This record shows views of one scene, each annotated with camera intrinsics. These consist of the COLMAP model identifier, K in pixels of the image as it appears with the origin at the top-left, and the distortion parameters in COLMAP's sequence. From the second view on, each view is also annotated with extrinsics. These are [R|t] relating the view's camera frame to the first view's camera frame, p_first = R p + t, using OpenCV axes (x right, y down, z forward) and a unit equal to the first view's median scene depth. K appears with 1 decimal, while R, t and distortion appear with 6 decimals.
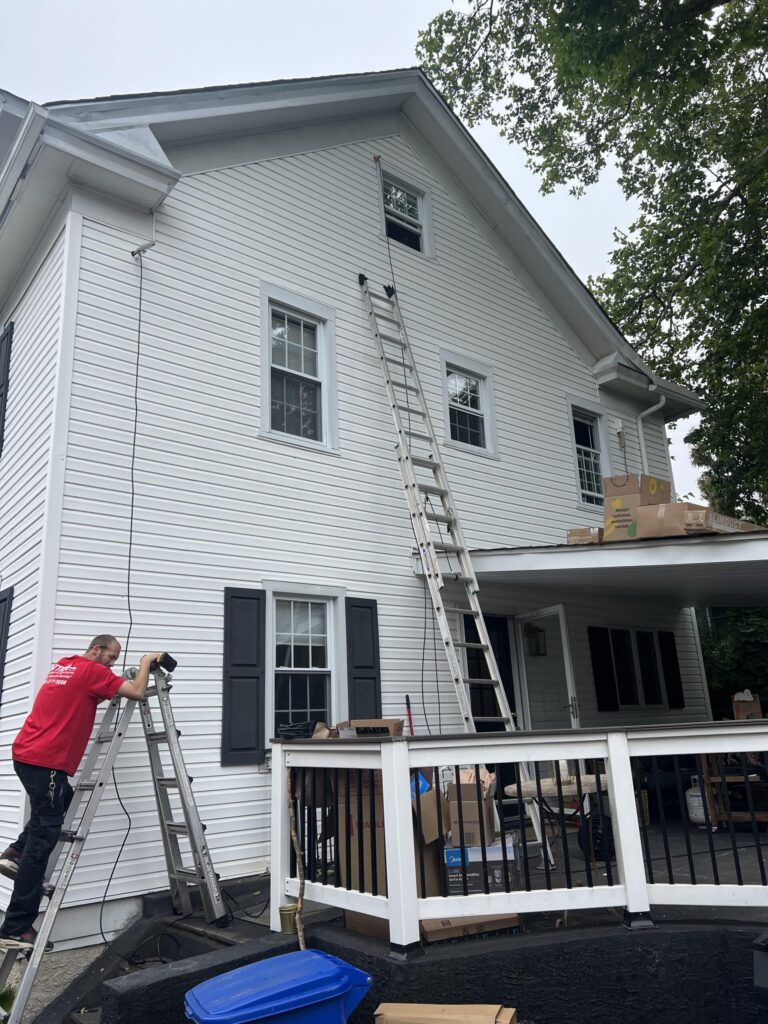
lens RADIAL K [[766.4, 0, 383.6], [0, 766.4, 507.6], [0, 0, 1]] dist [0.056901, -0.017922]
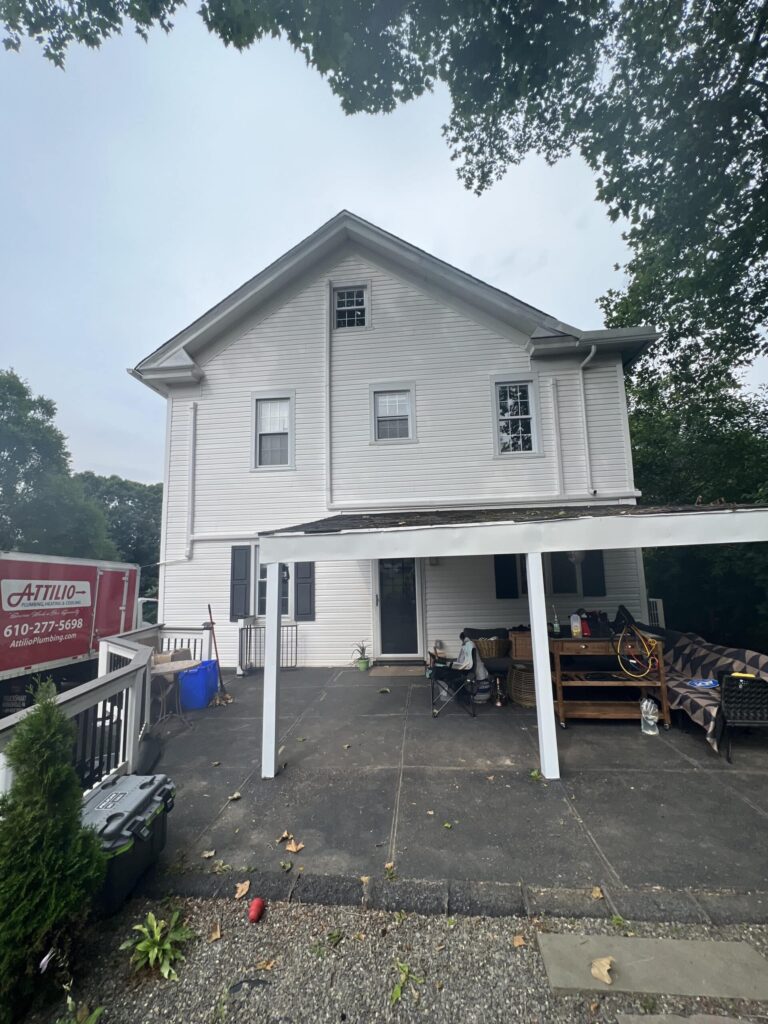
lens RADIAL K [[415.4, 0, 383.5], [0, 415.4, 523.5], [0, 0, 1]] dist [-0.001433, -0.000063]
pose [[0.714946, -0.067576, -0.695907, 0.754495], [0.189407, 0.976820, 0.099735, 0.002391], [0.673036, -0.203114, 0.711173, 0.348090]]
